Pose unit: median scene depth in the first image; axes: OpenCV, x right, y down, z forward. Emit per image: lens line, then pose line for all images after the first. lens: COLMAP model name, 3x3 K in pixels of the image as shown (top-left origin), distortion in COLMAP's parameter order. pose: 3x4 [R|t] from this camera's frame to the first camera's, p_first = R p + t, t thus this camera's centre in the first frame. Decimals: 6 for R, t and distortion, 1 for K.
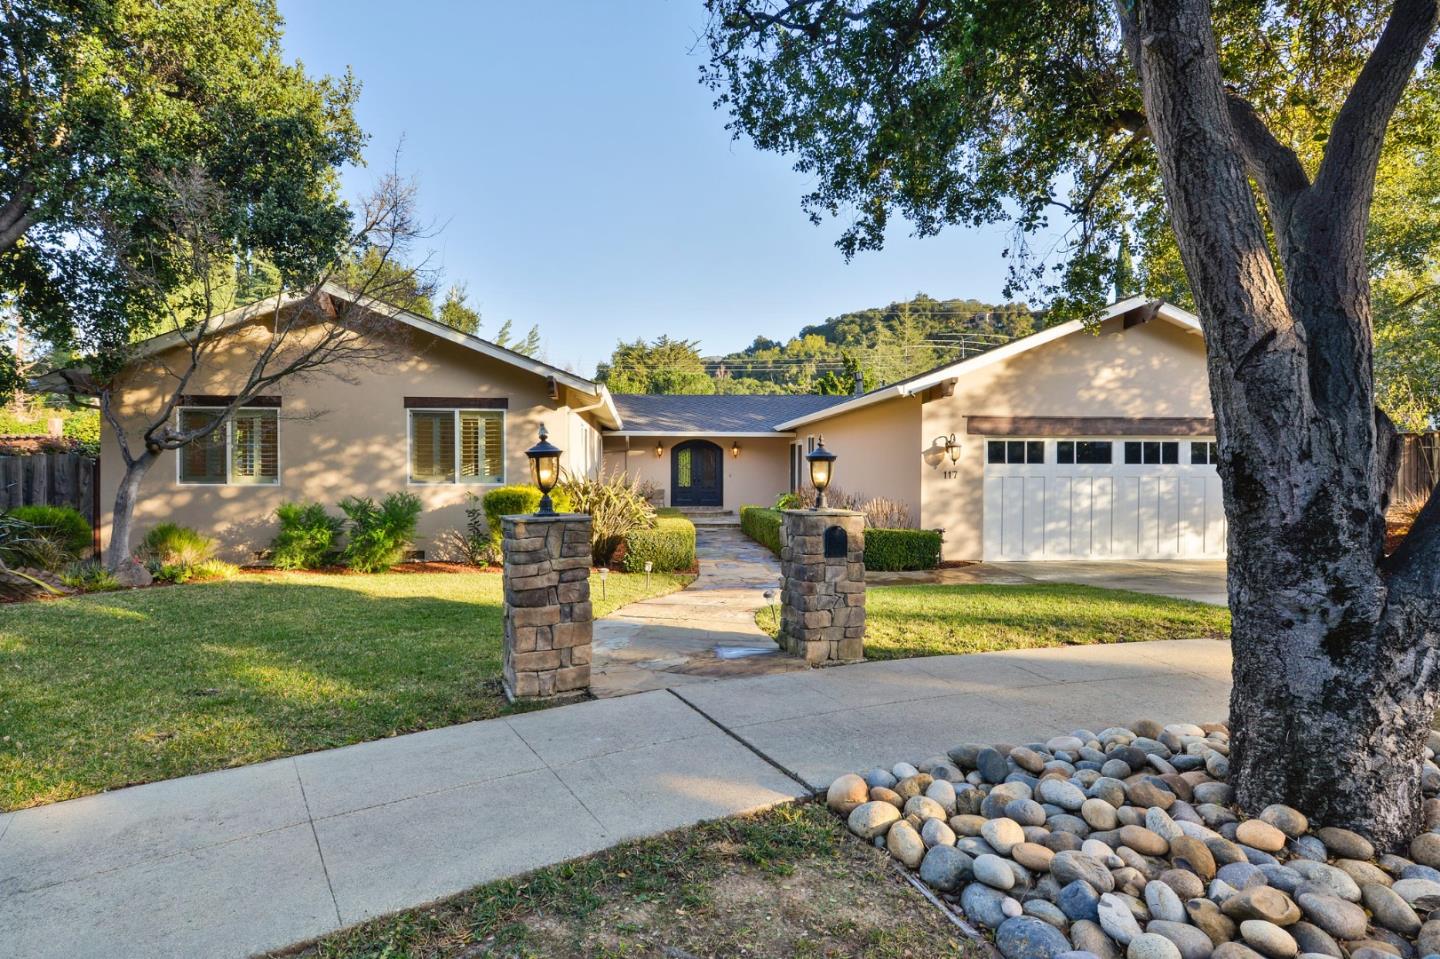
lens RADIAL K [[734.9, 0, 720.0], [0, 734.9, 479.5], [0, 0, 1]] dist [-0.006309, -0.000727]
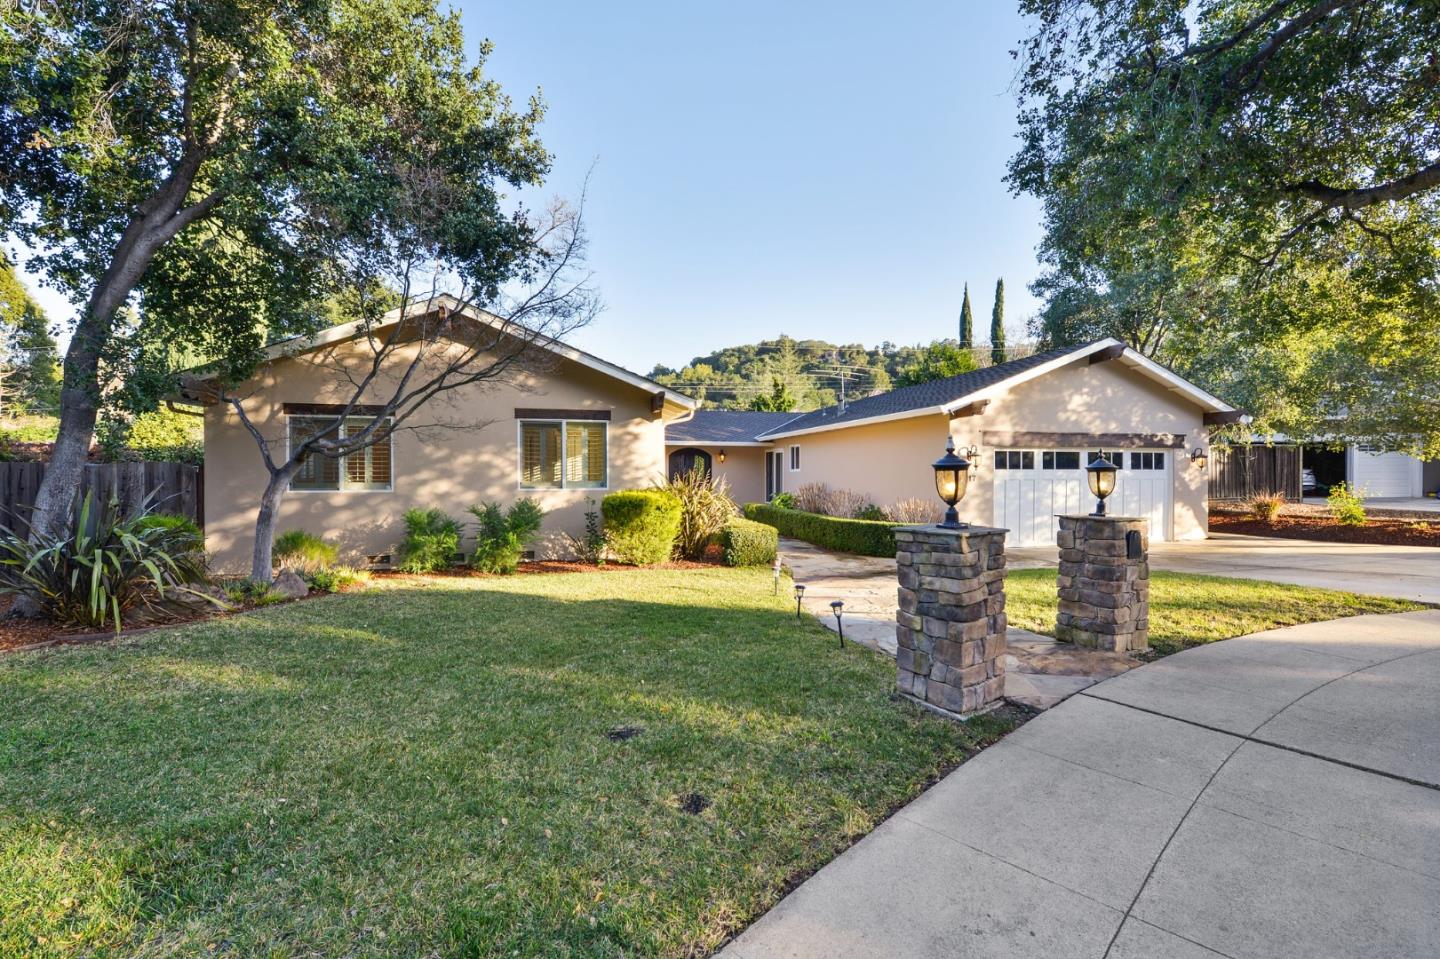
lens RADIAL K [[584.9, 0, 708.4], [0, 584.9, 476.6], [0, 0, 1]] dist [-0.019507, -0.000021]
pose [[0.986334, -0.003595, 0.164718, -0.289830], [0.004224, 0.999985, -0.003463, -0.008557], [-0.164703, 0.004112, 0.986335, 0.110008]]
